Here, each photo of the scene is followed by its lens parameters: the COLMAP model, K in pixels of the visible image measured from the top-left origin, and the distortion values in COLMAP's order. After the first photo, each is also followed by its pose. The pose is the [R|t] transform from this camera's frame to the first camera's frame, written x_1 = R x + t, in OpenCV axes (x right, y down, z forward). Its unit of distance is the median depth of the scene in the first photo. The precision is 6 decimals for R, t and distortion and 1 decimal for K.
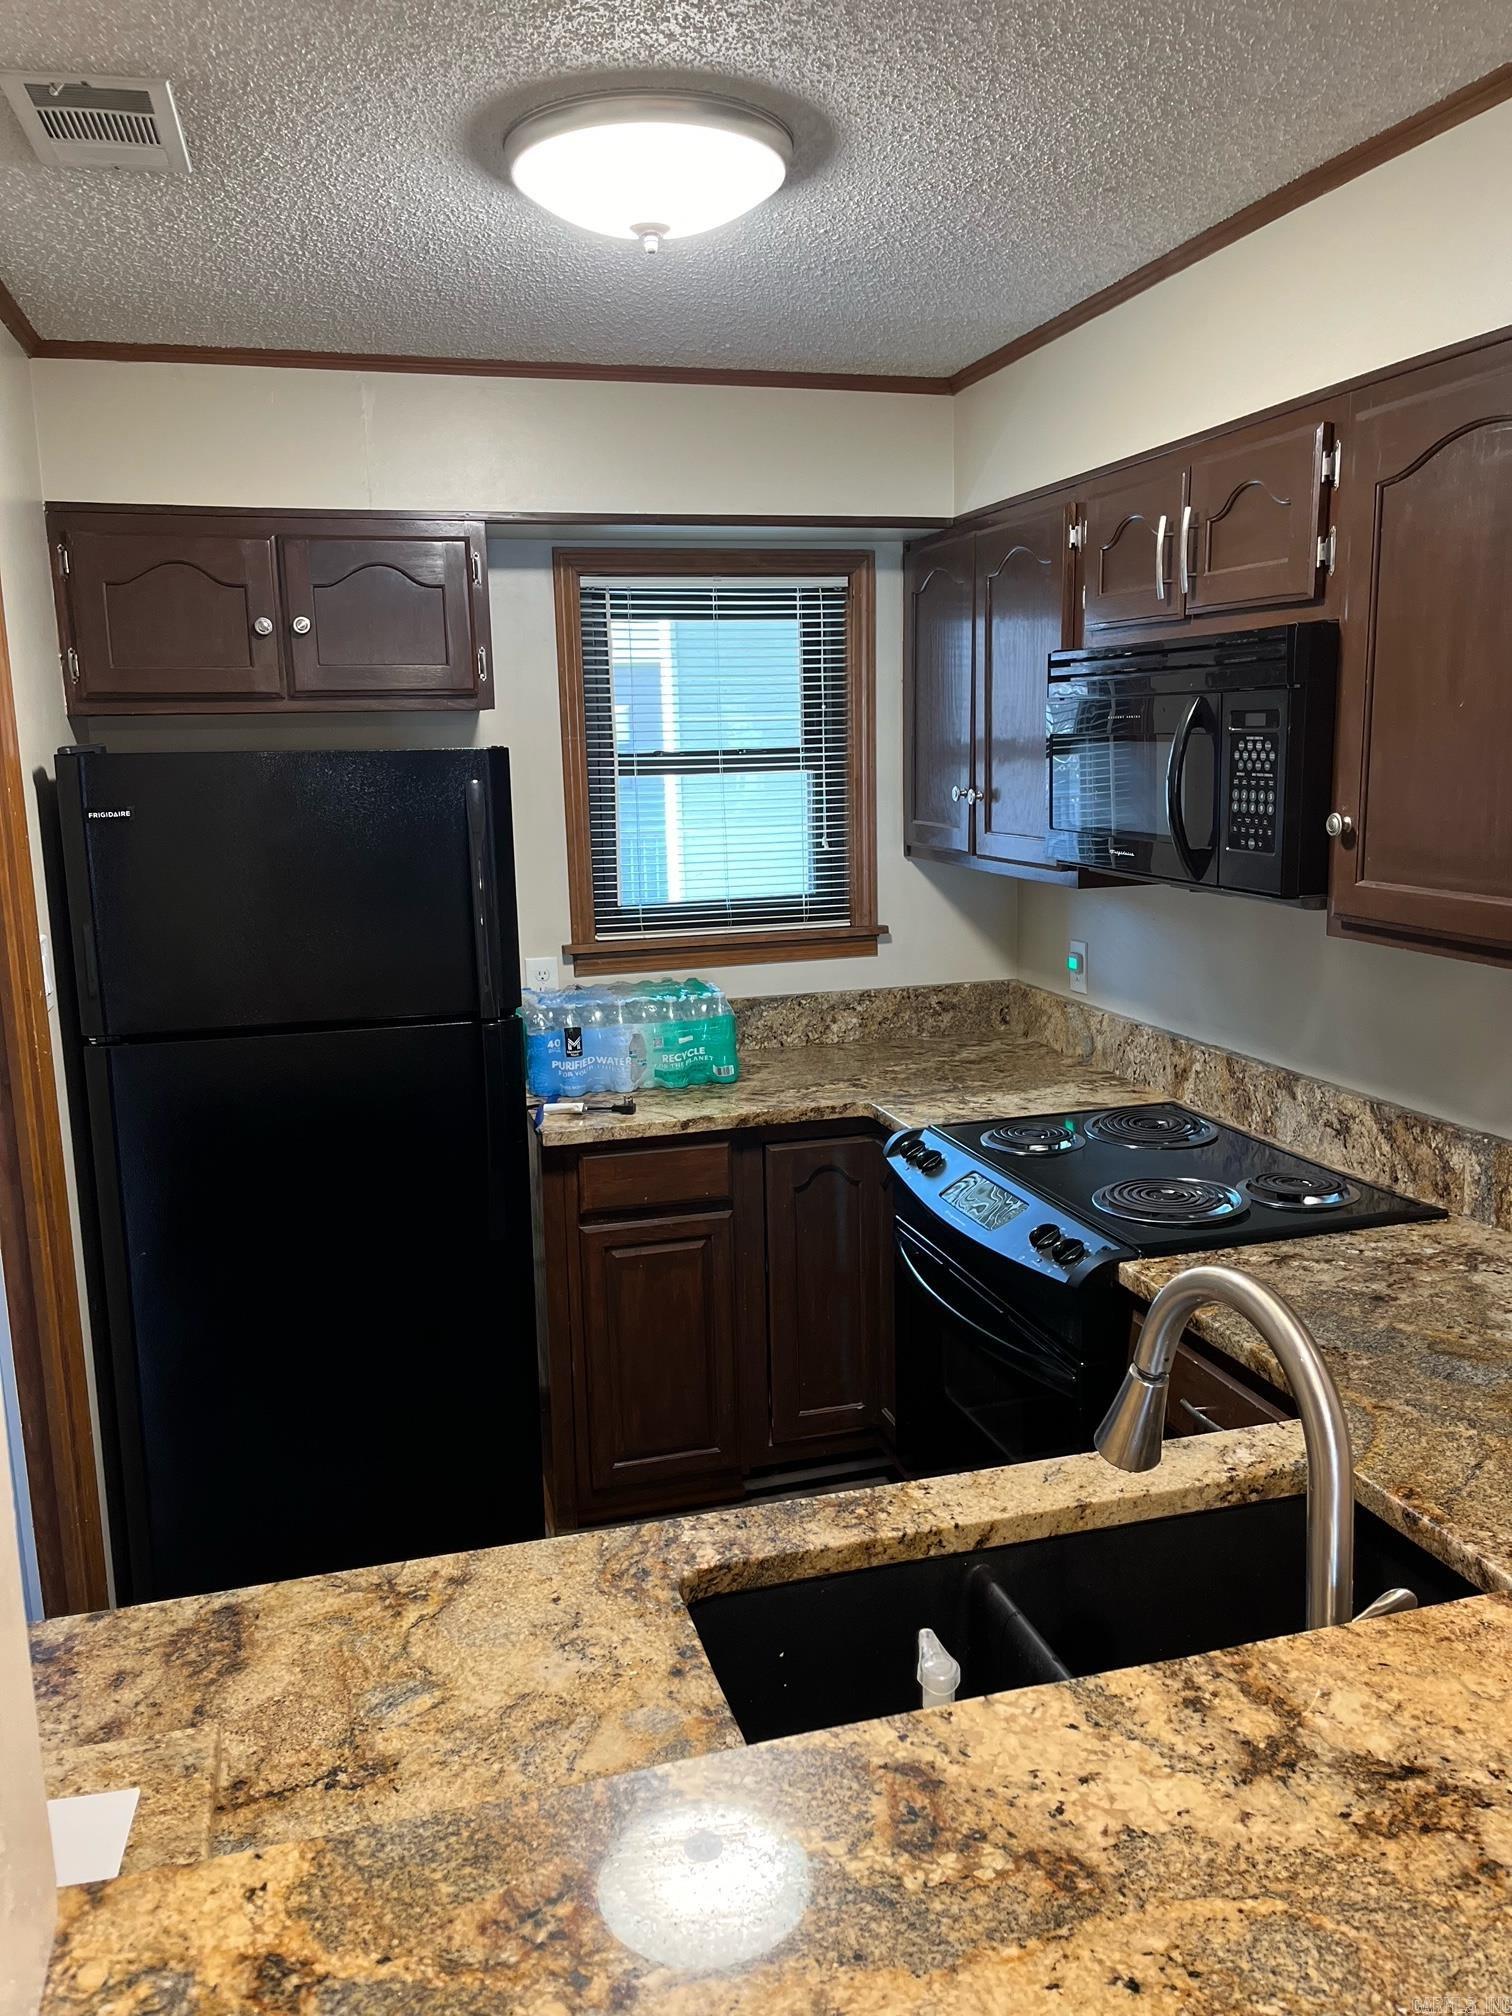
lens RADIAL K [[1511.3, 0, 758.4], [0, 1511.3, 1013.6], [0, 0, 1]] dist [0.002936, 0.000034]
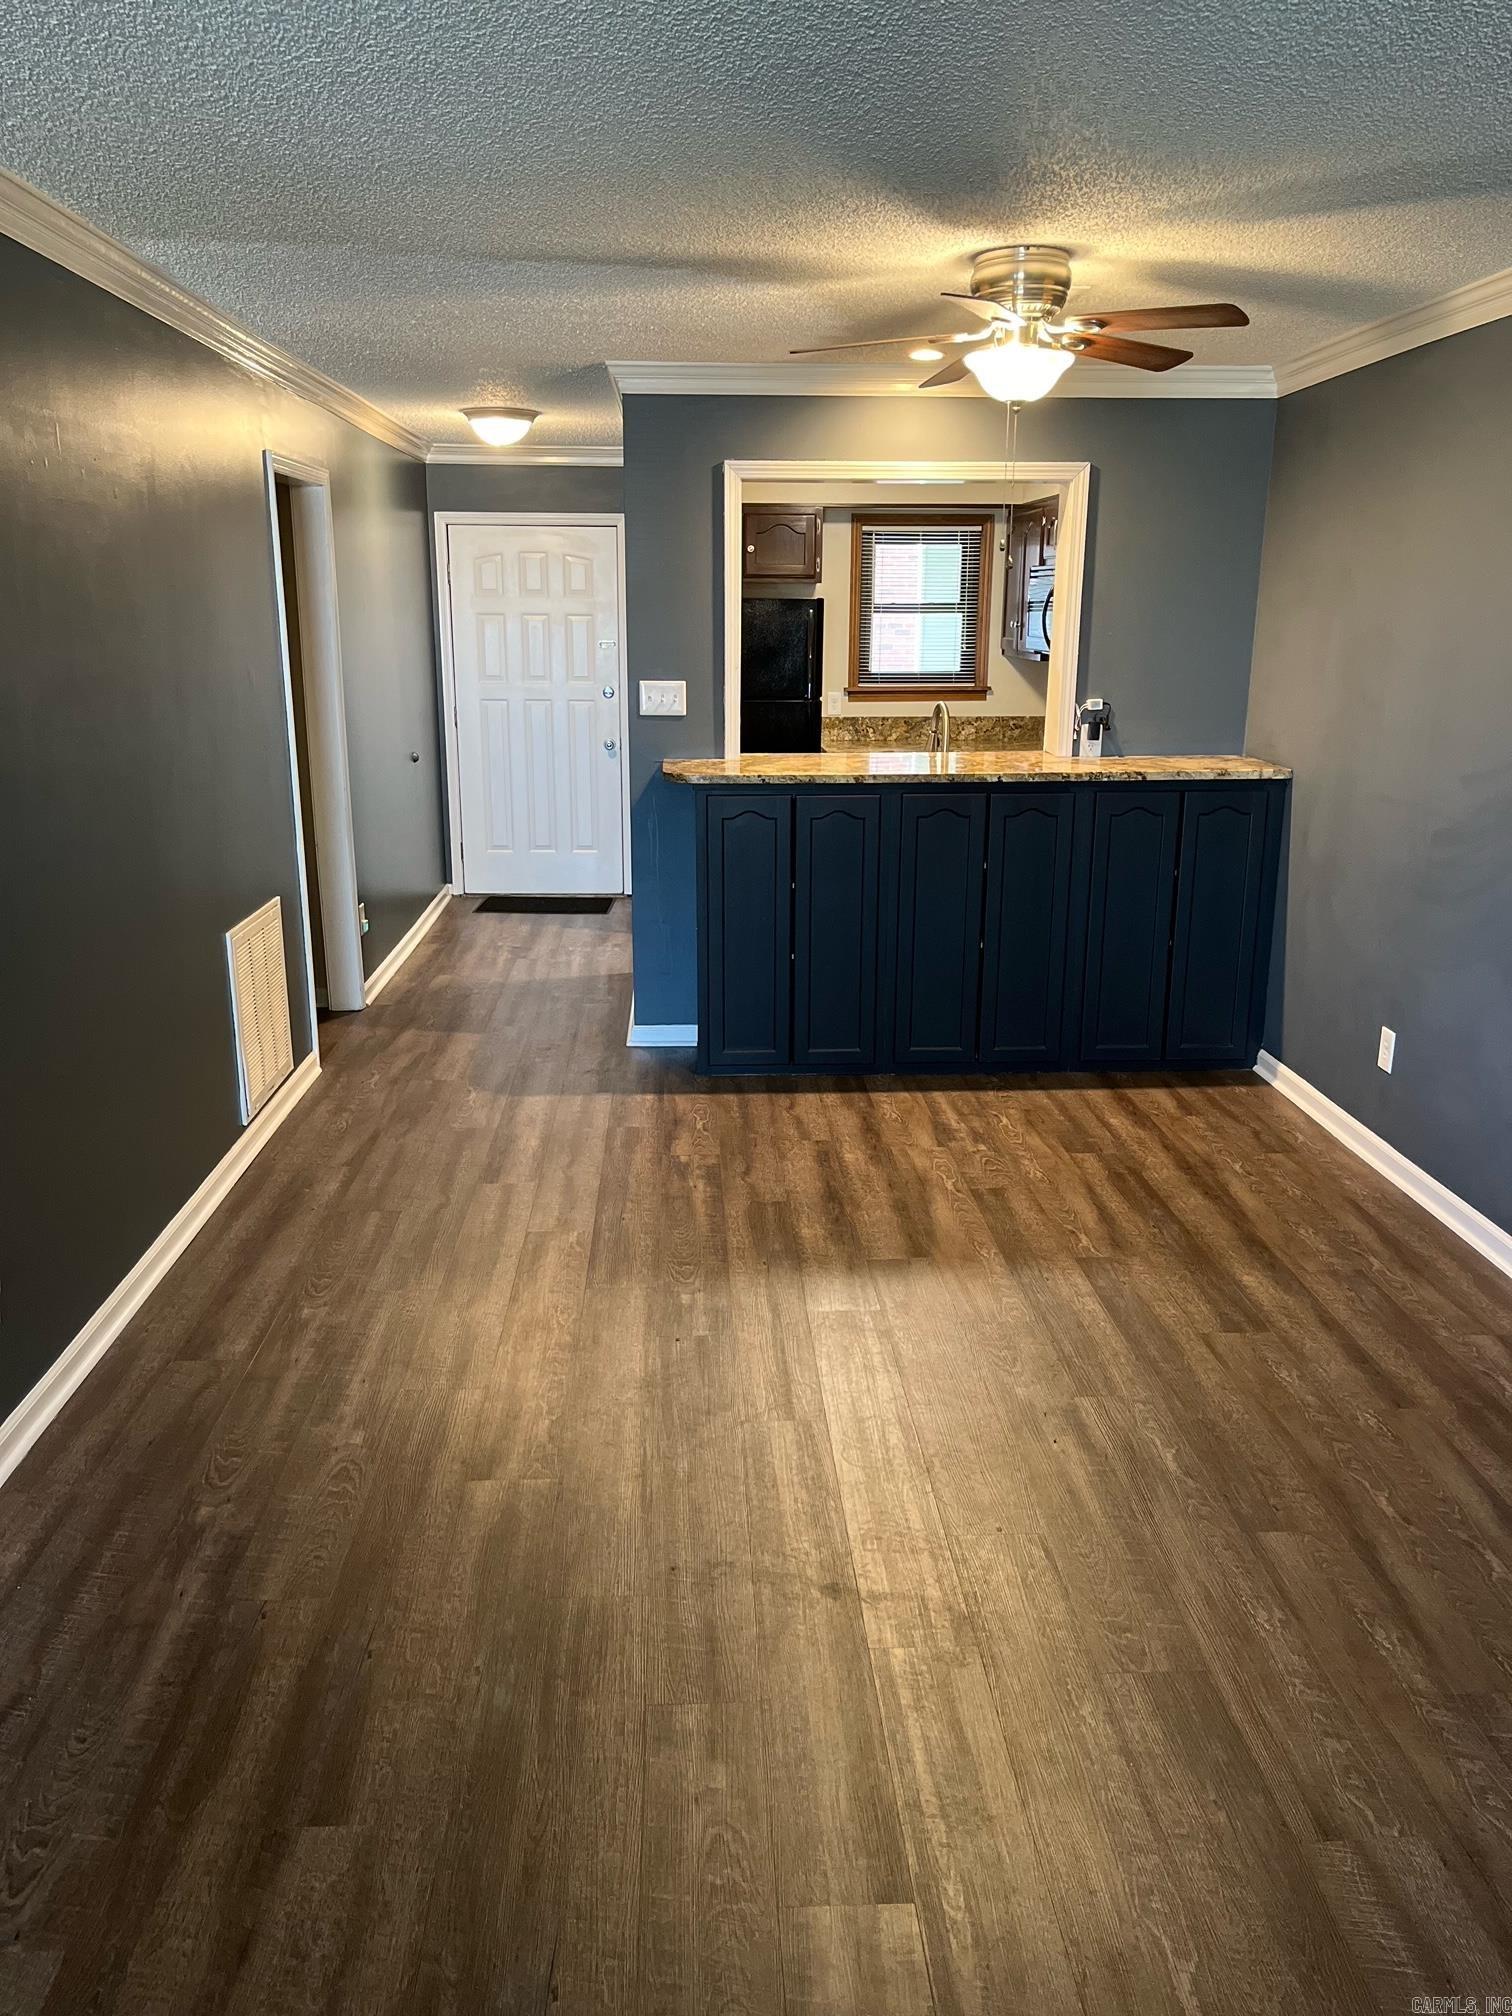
lens RADIAL K [[1511.3, 0, 748.5], [0, 1511.3, 1005.7], [0, 0, 1]] dist [0.002936, 0.000034]
pose [[0.974023, 0.085329, -0.209757, 0.252035], [-0.067535, 0.993596, 0.090587, 0.236939], [0.216144, -0.074068, 0.973548, -1.304316]]
